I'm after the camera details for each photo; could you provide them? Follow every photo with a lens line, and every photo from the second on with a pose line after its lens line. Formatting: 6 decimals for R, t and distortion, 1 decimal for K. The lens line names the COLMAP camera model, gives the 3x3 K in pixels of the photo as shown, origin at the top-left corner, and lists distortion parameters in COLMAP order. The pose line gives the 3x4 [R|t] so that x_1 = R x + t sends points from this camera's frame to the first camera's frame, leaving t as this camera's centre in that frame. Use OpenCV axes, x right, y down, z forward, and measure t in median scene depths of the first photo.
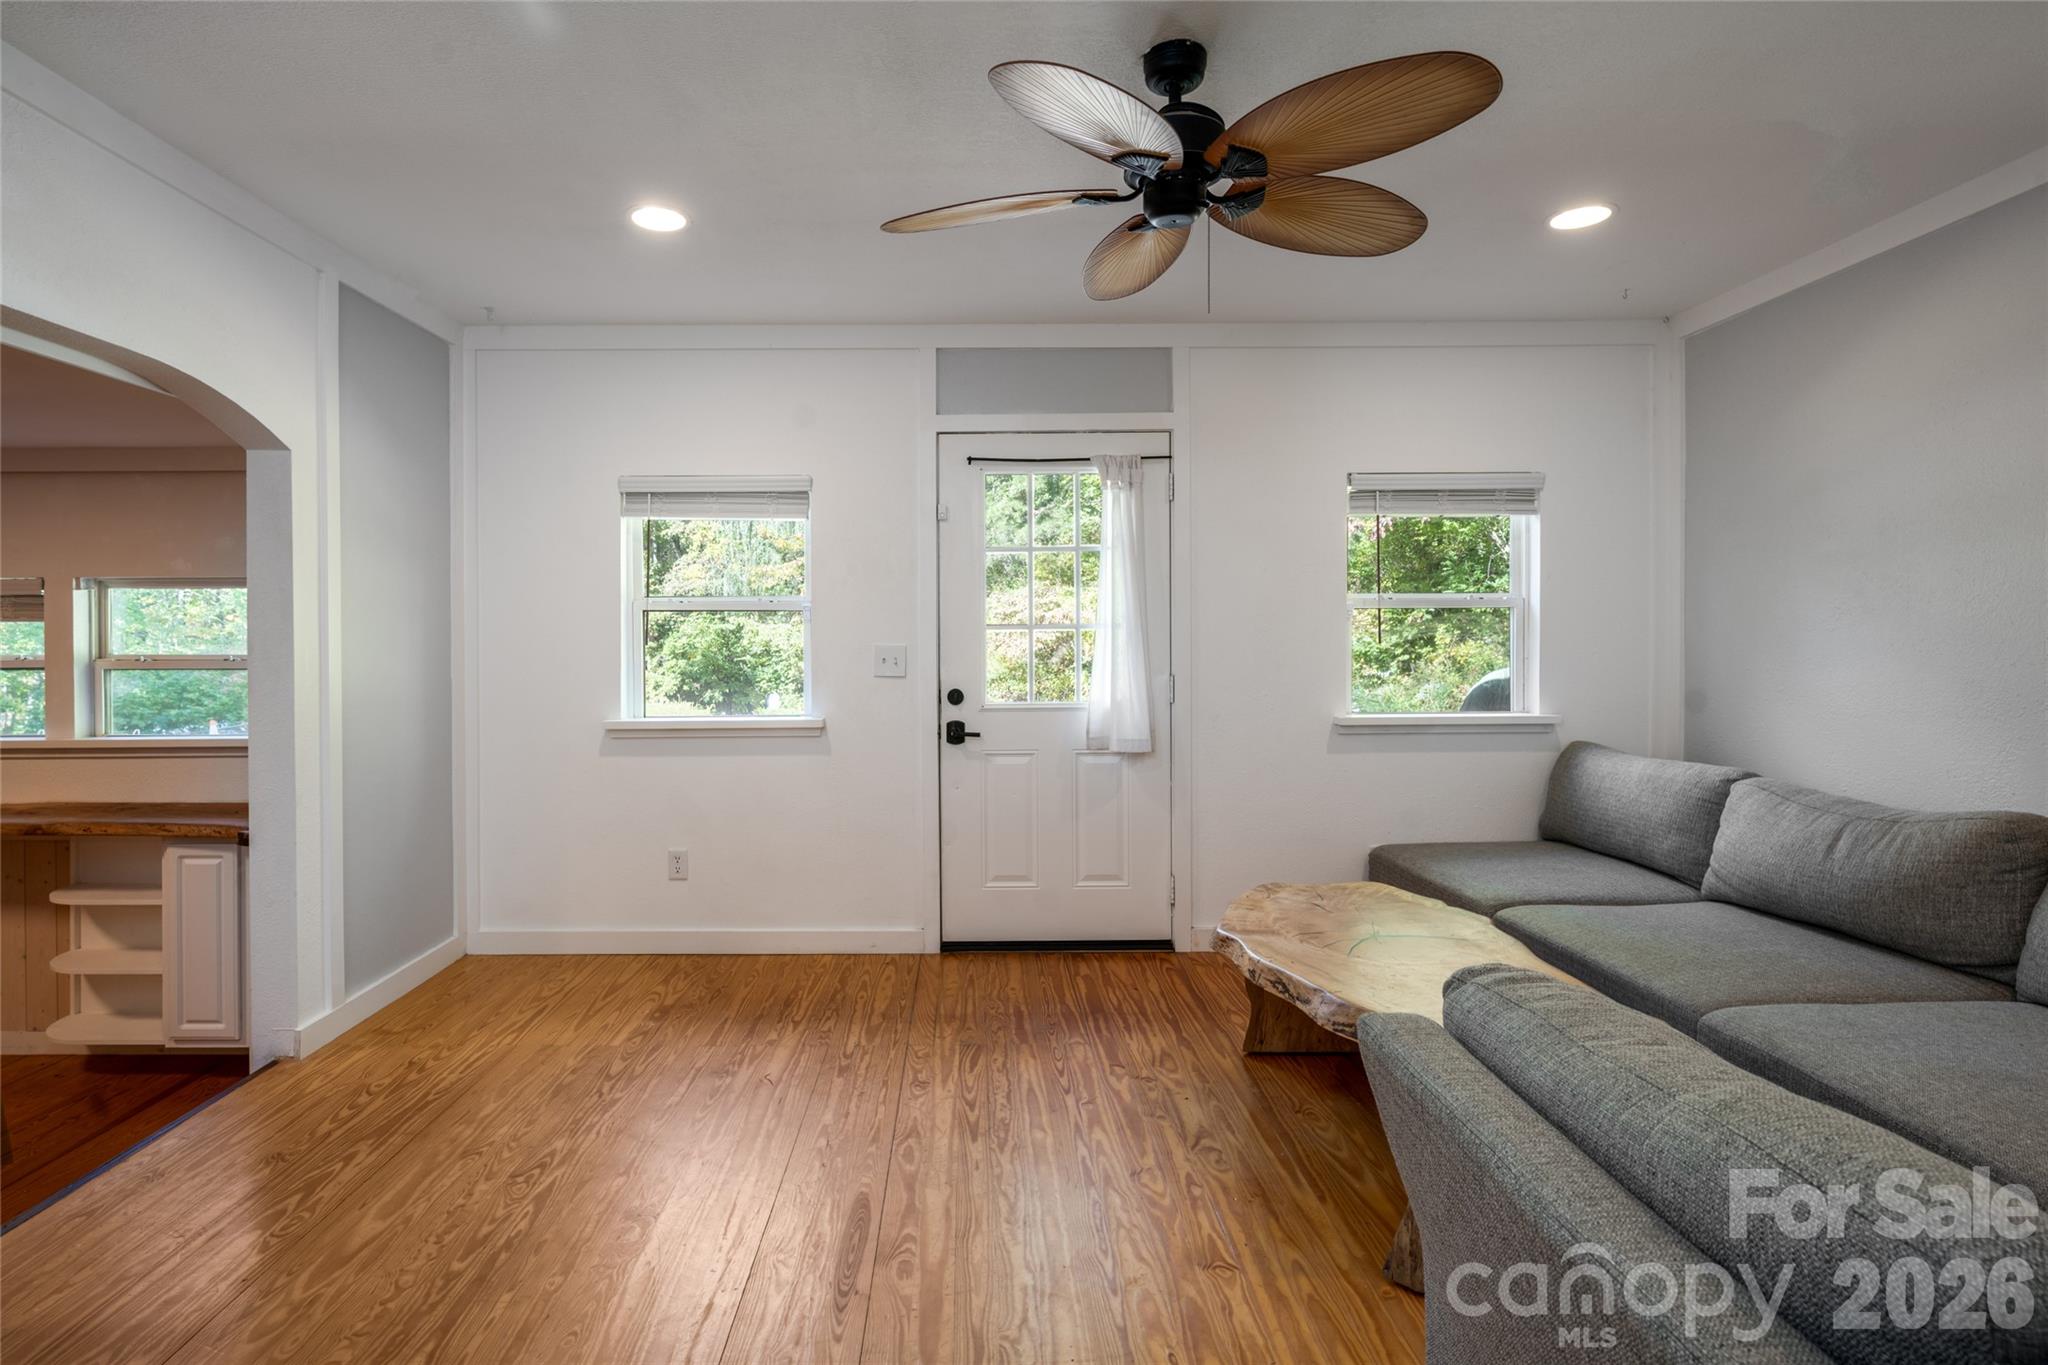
lens RADIAL K [[991.7, 0, 955.5], [0, 991.7, 654.9], [0, 0, 1]] dist [0.000610, 0.000189]
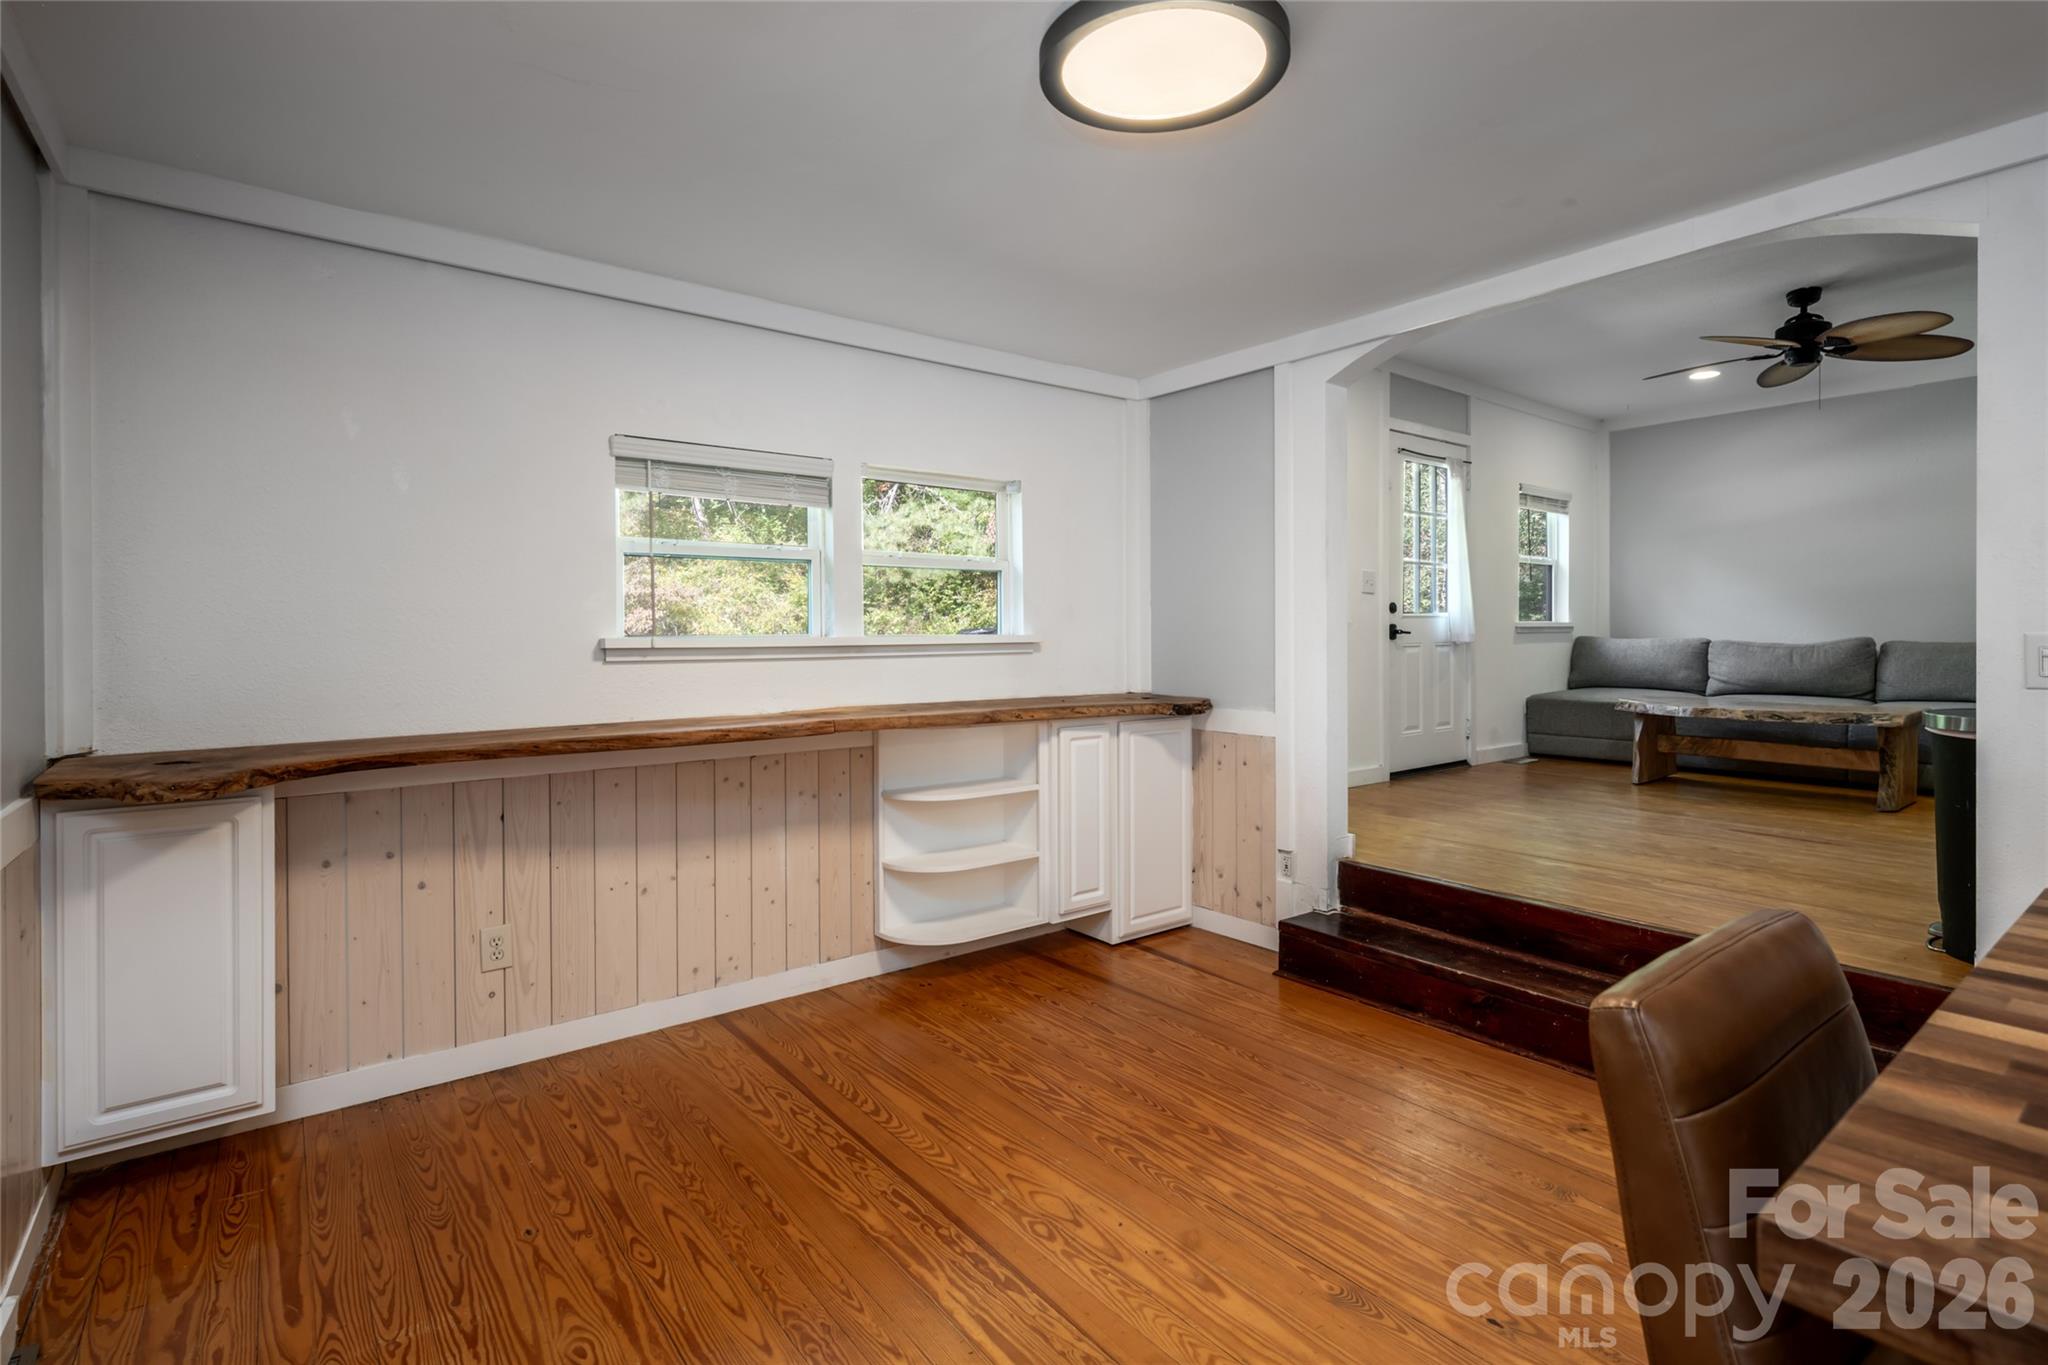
lens RADIAL K [[991.7, 0, 1006.1], [0, 991.7, 642.2], [0, 0, 1]] dist [0.000610, 0.000189]
pose [[0.783489, -0.003570, 0.621396, -1.404382], [0.008522, 0.999951, -0.005000, 0.098279], [-0.621348, 0.009213, 0.783481, 0.197330]]
